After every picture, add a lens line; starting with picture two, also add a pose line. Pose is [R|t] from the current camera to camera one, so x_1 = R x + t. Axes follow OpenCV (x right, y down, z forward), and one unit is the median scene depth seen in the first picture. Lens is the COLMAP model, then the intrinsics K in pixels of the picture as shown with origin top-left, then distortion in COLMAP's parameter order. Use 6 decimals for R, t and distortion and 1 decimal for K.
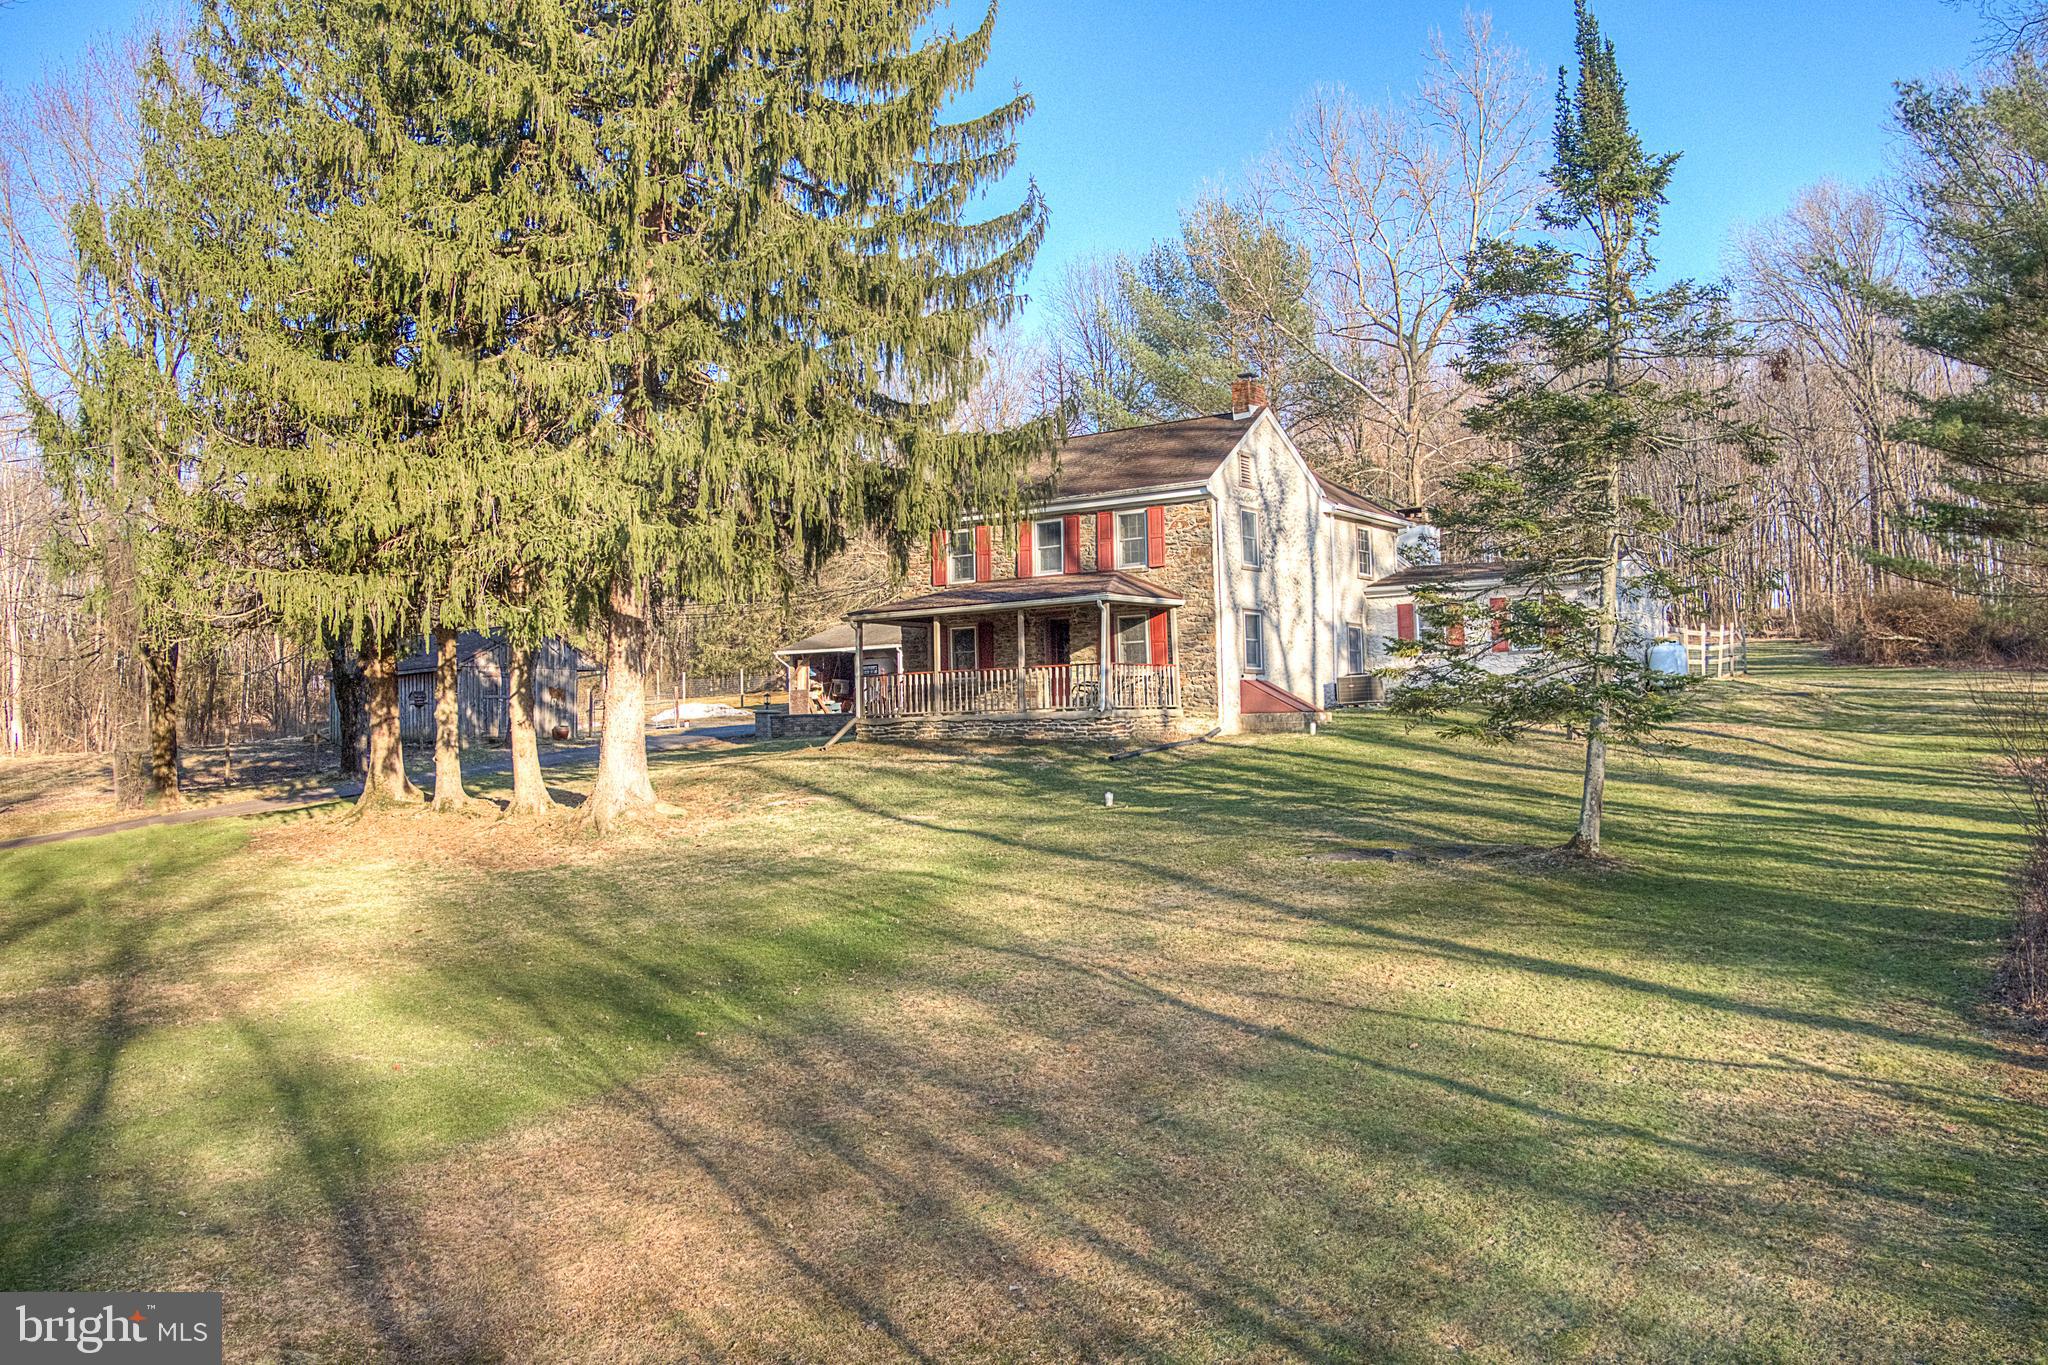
lens RADIAL K [[1777.2, 0, 1024.2], [0, 1777.2, 708.2], [0, 0, 1]] dist [-0.208711, 0.003855]
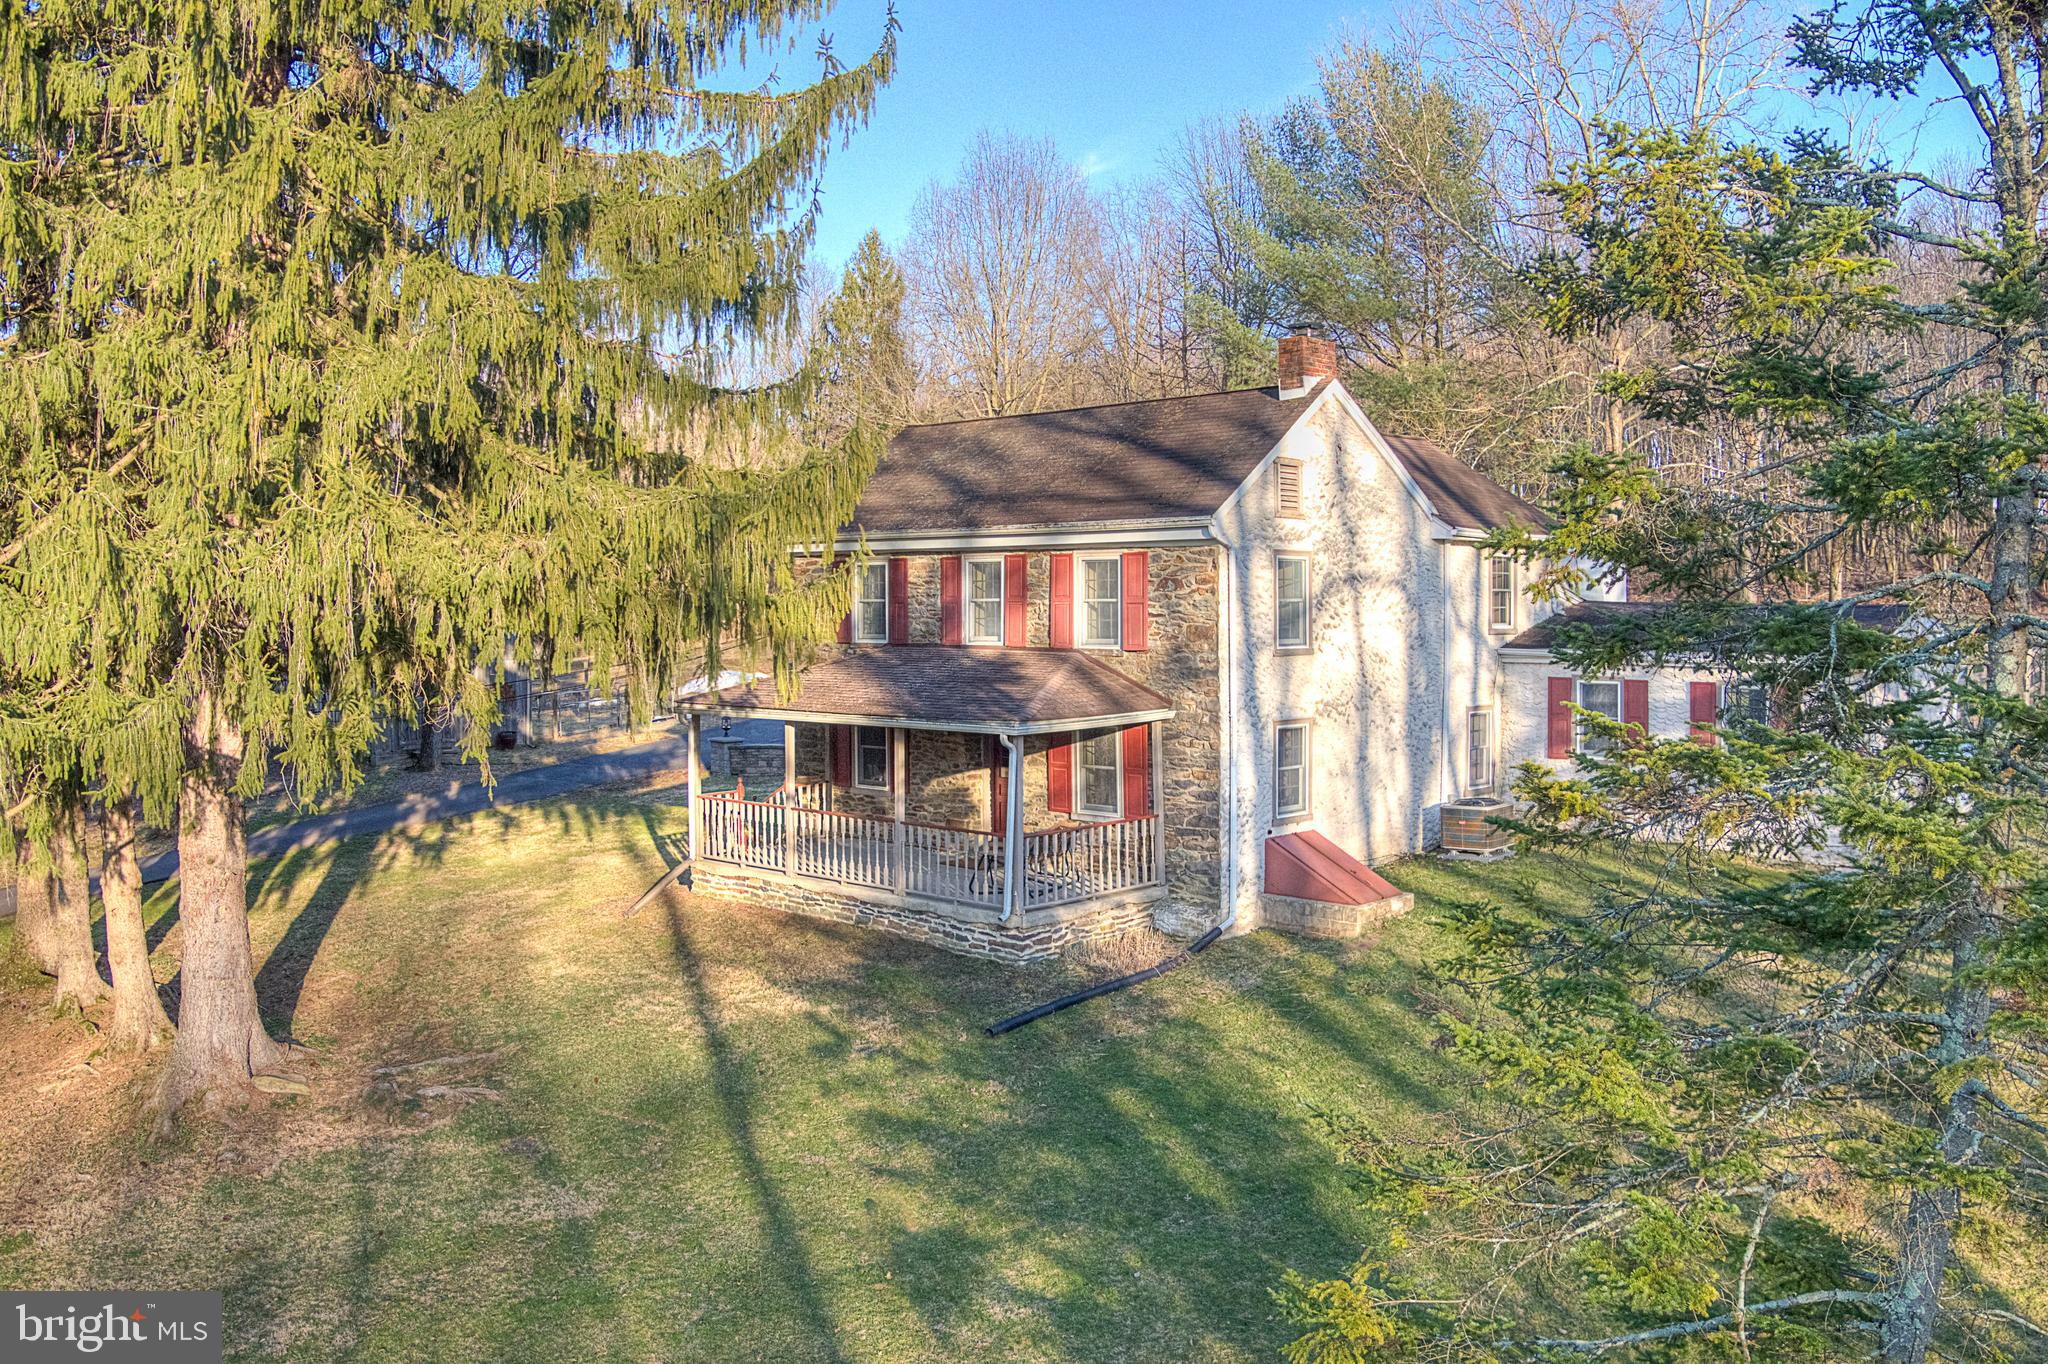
lens RADIAL K [[1777.2, 0, 1024.2], [0, 1777.2, 707.7], [0, 0, 1]] dist [-0.208711, 0.003855]
pose [[0.991810, 0.021900, -0.125831, 0.115961], [-0.011778, 0.996675, 0.080626, -0.110367], [0.127179, -0.078484, 0.988770, 0.391577]]
